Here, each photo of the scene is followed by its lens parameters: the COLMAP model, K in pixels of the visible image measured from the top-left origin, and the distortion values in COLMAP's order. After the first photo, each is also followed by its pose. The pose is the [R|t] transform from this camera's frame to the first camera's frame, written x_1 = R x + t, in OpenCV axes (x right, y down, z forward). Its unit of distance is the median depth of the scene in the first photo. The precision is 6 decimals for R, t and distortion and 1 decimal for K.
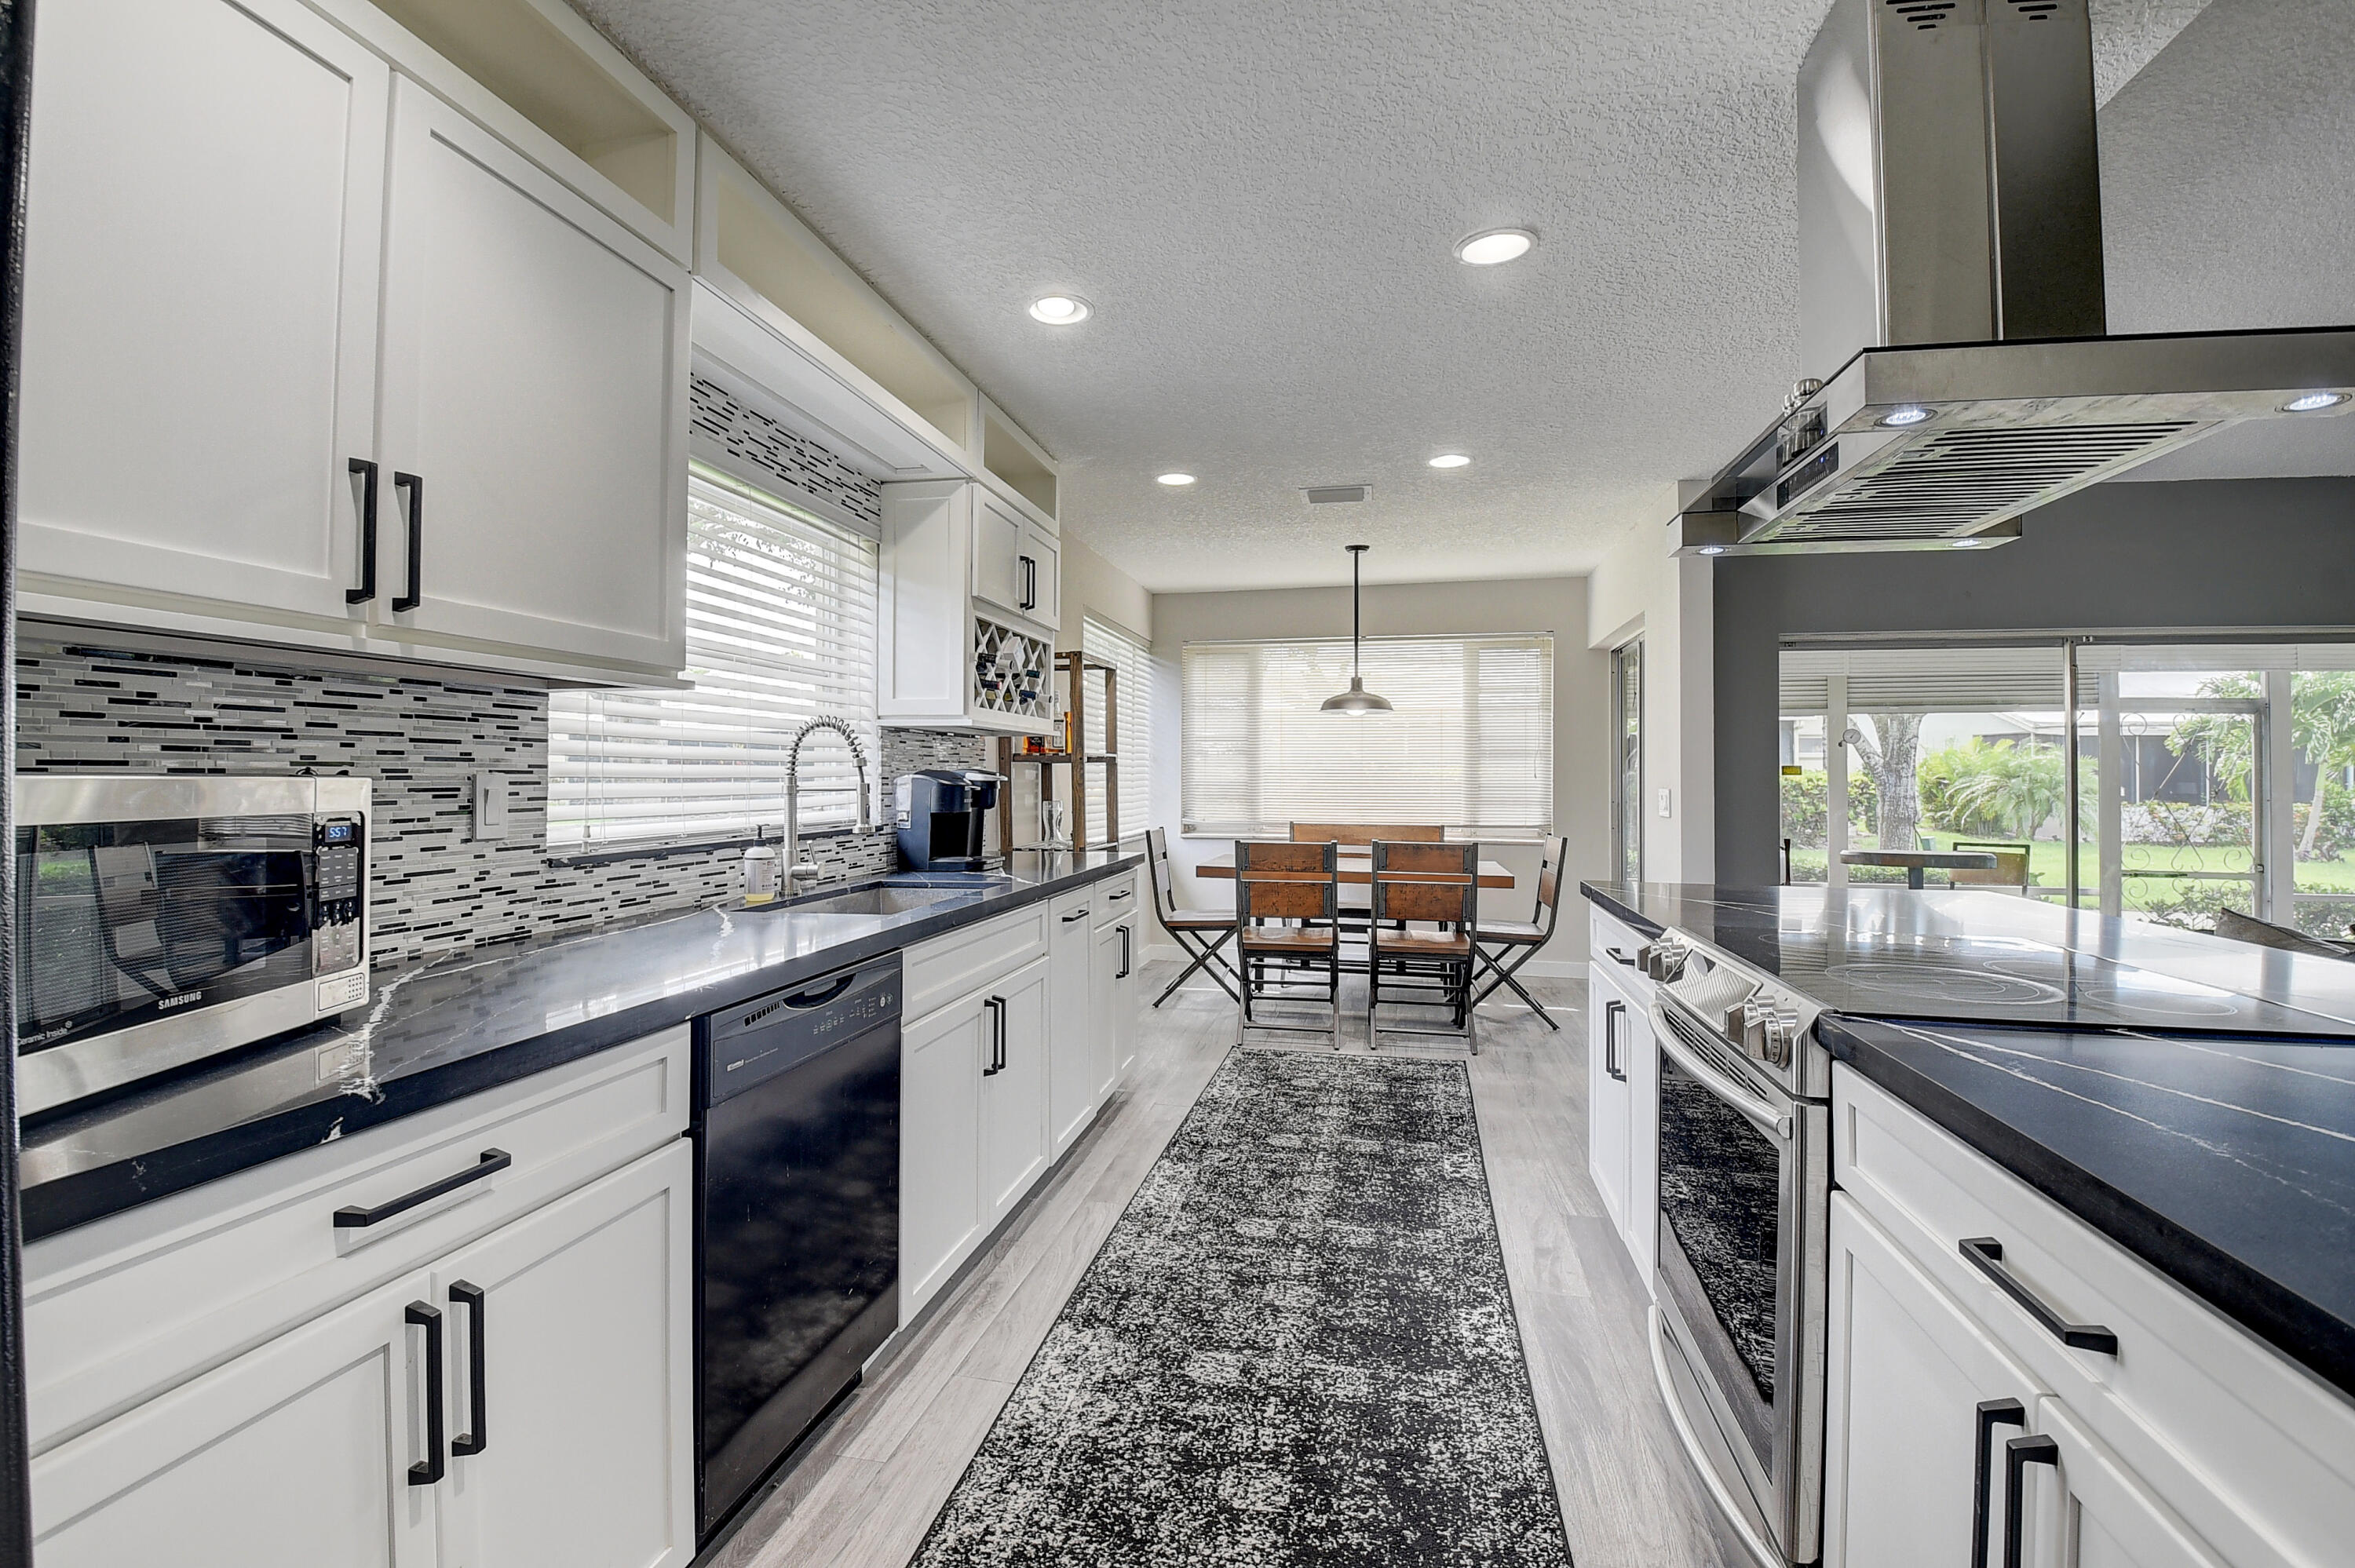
lens RADIAL K [[1054.4, 0, 1157.2], [0, 1054.4, 761.4], [0, 0, 1]] dist [0.003523, -0.020555]
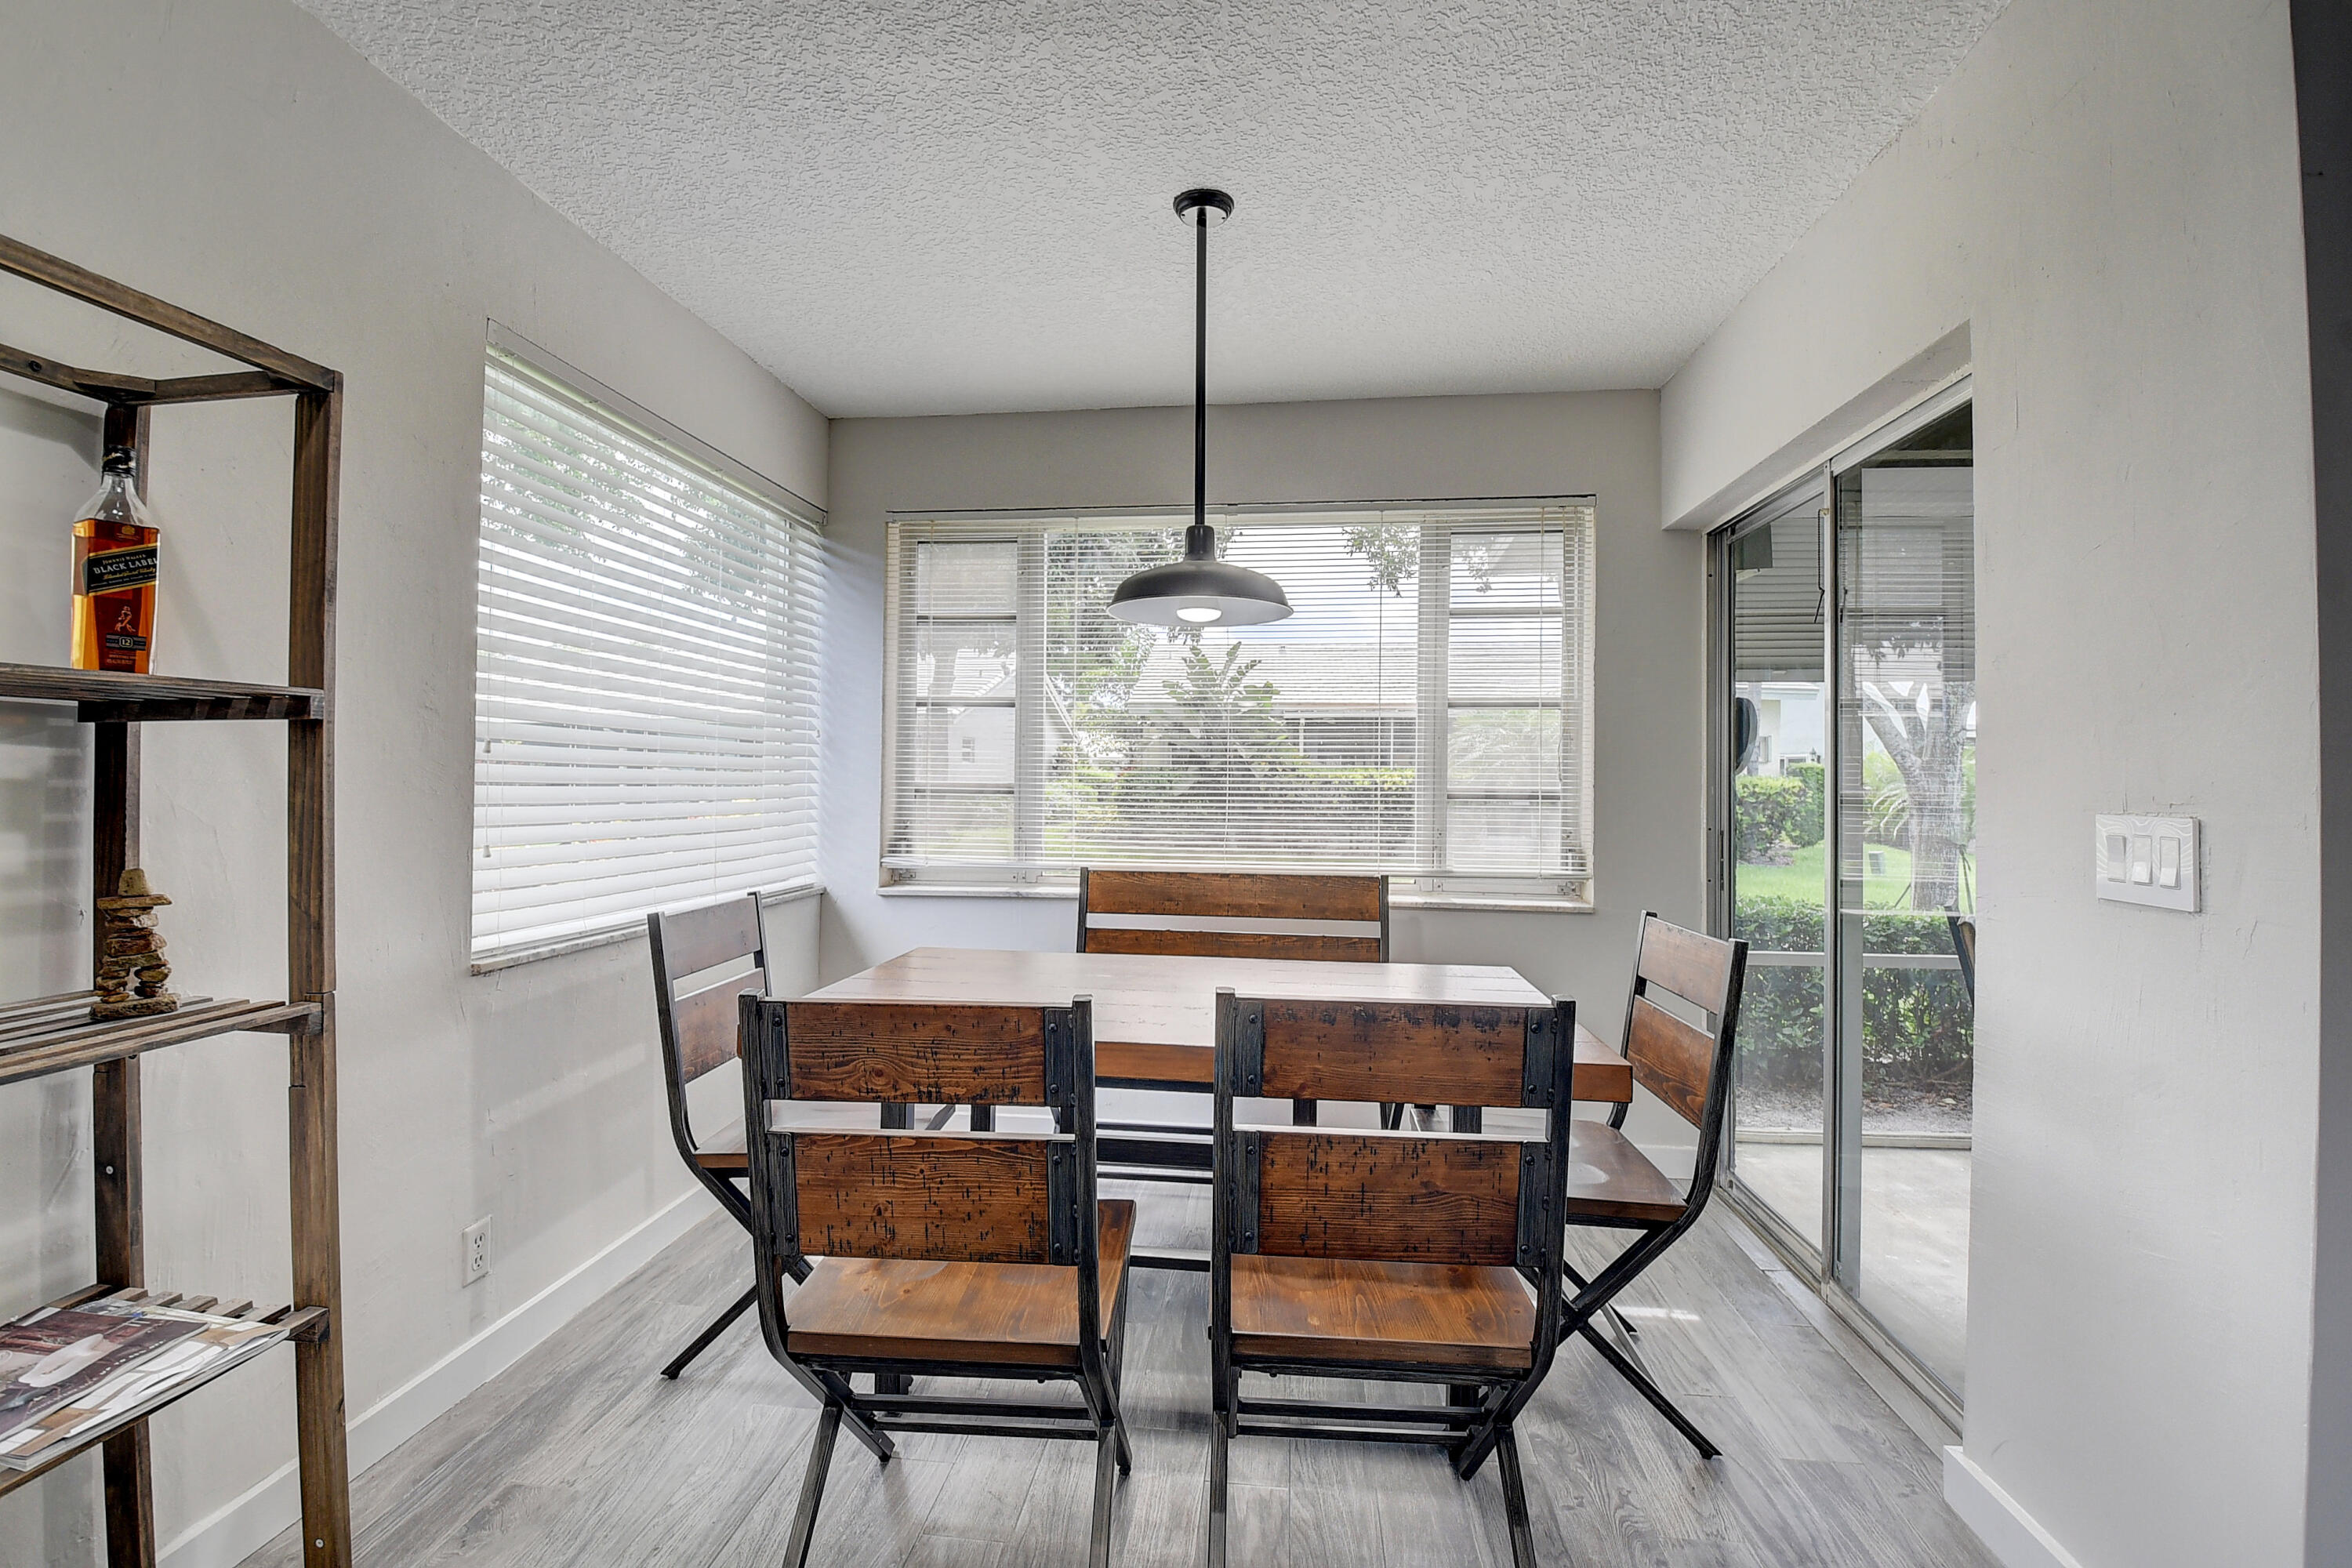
lens RADIAL K [[1054.7, 0, 1161.0], [0, 1054.7, 760.6], [0, 0, 1]] dist [0.003792, -0.020496]
pose [[0.994626, 0.006673, 0.103322, 0.265568], [-0.006201, 0.999969, -0.004897, 0.021584], [-0.103351, 0.004230, 0.994636, 1.192192]]
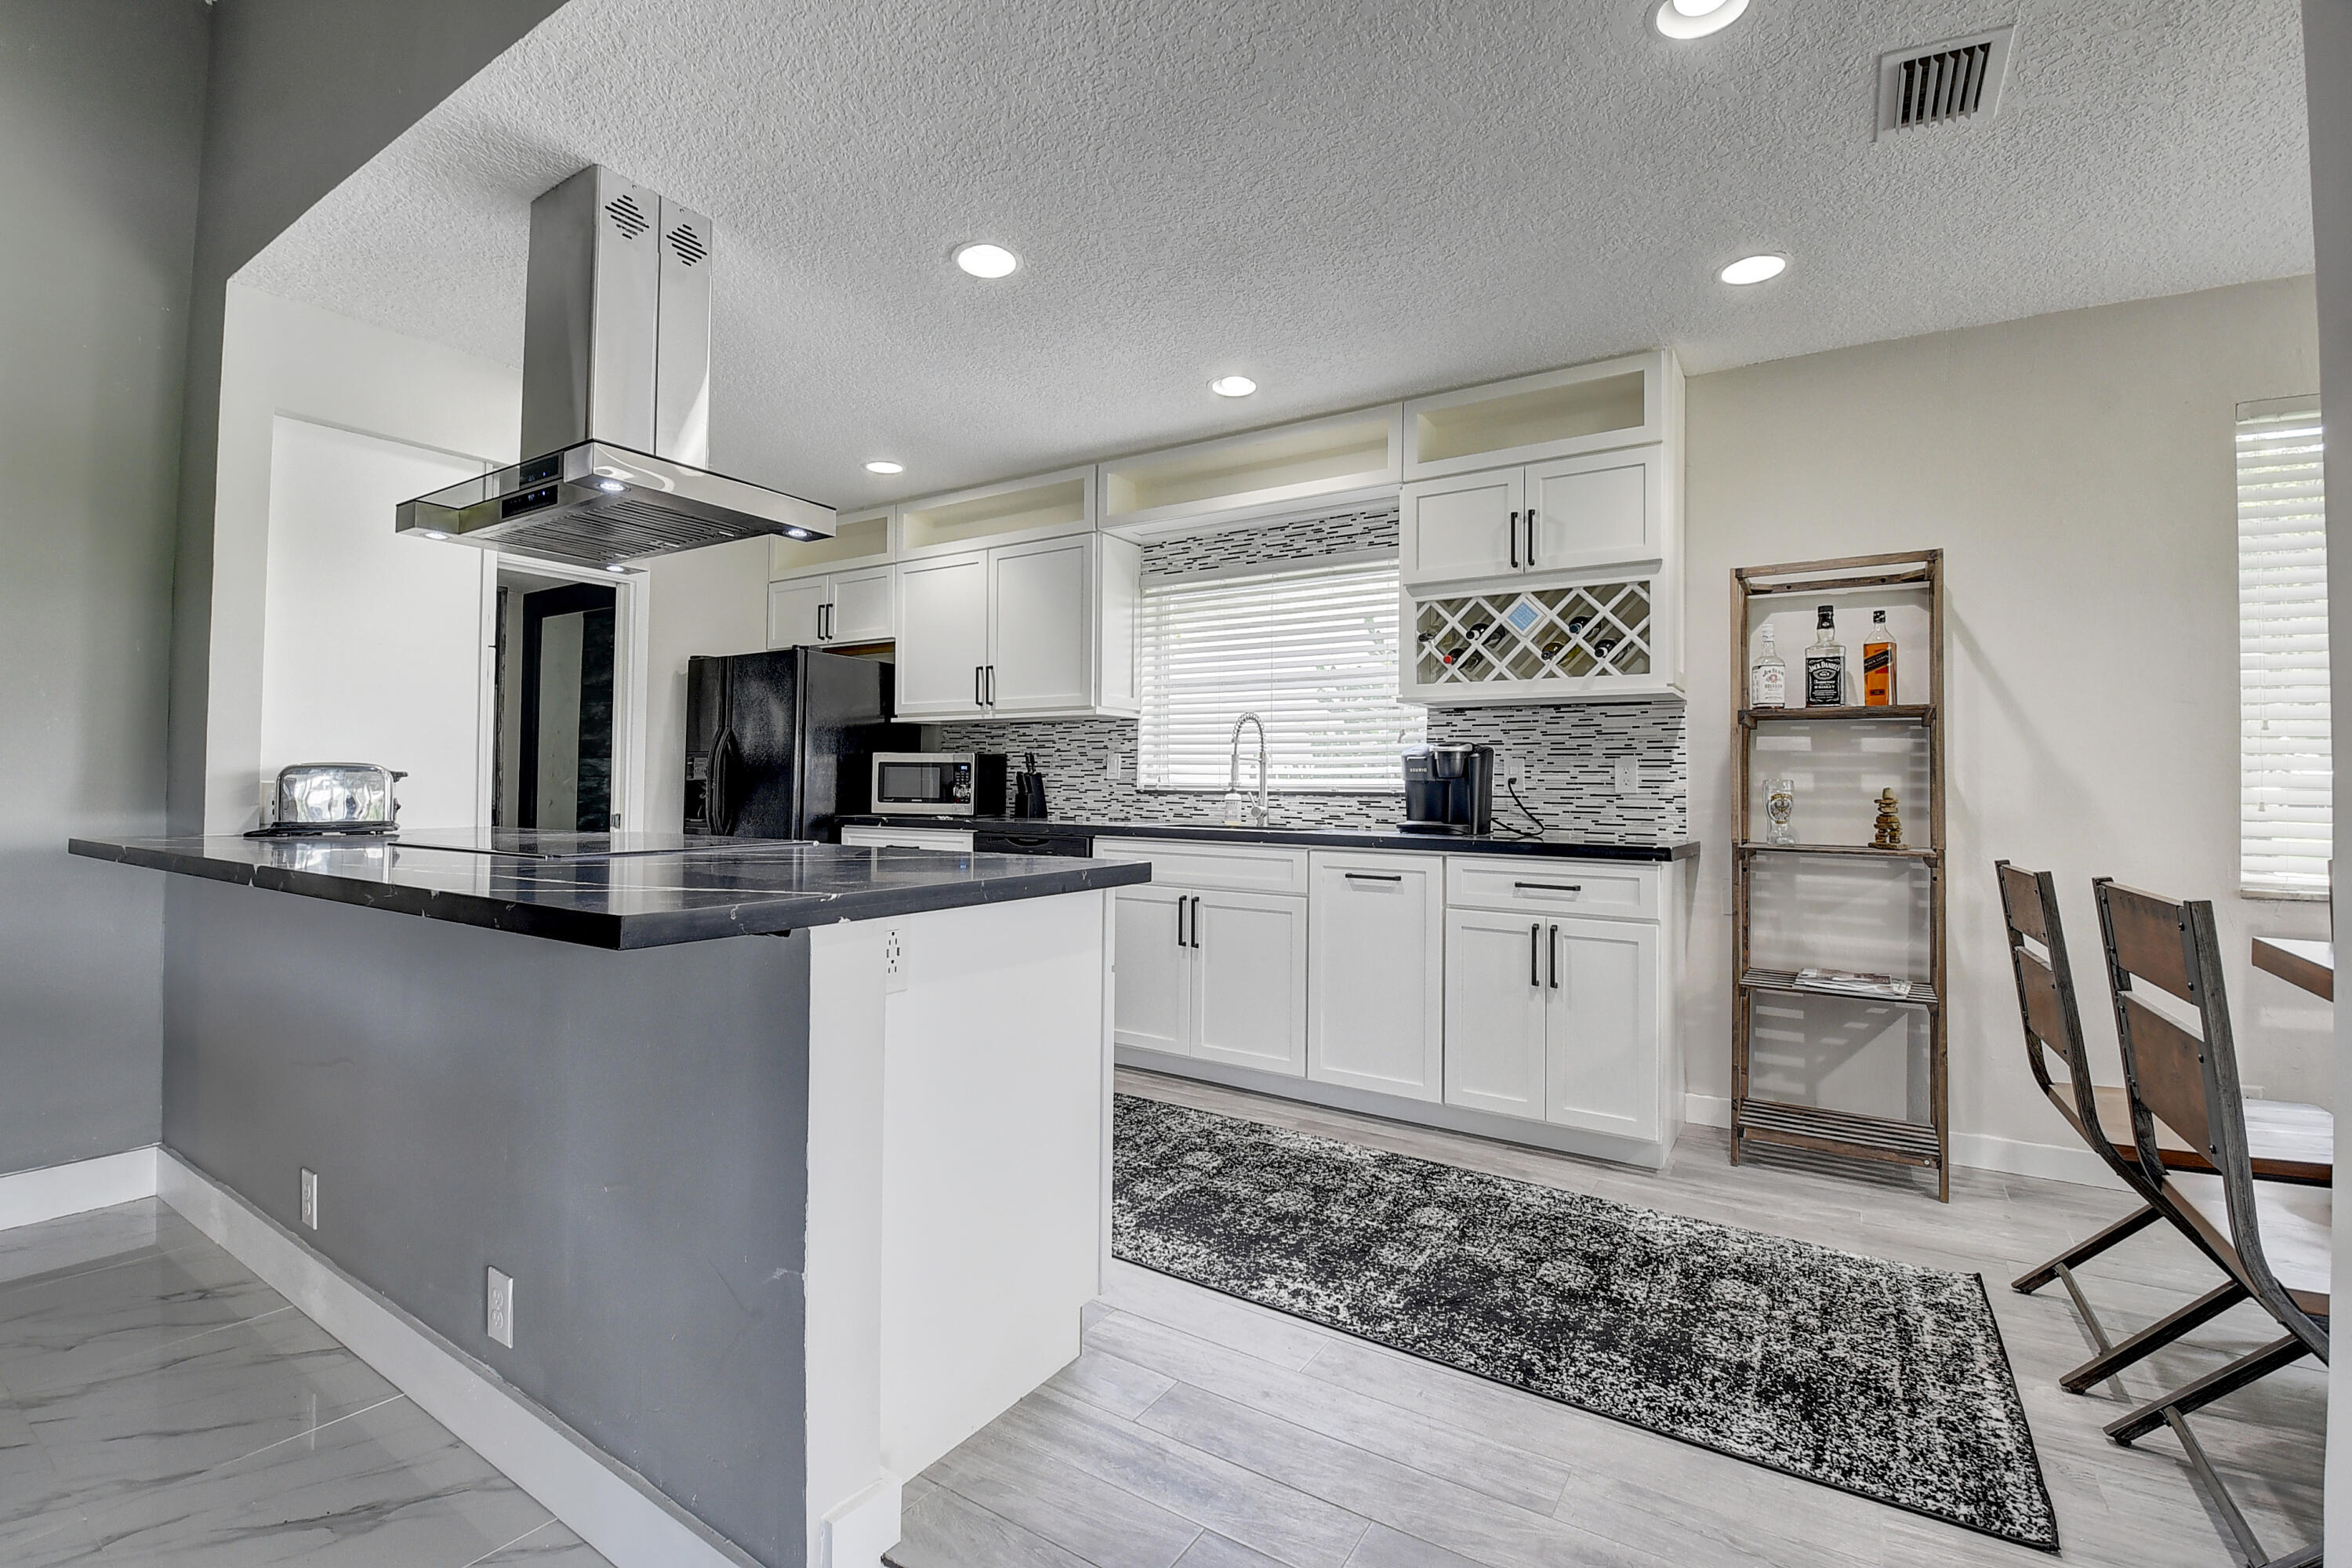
lens RADIAL K [[1053.2, 0, 1155.8], [0, 1053.2, 761.5], [0, 0, 1]] dist [0.003523, -0.020555]
pose [[-0.376899, -0.032512, -0.925684, 1.136911], [-0.001667, 0.999406, -0.034422, 0.080429], [0.926253, -0.011431, -0.376729, 1.397693]]
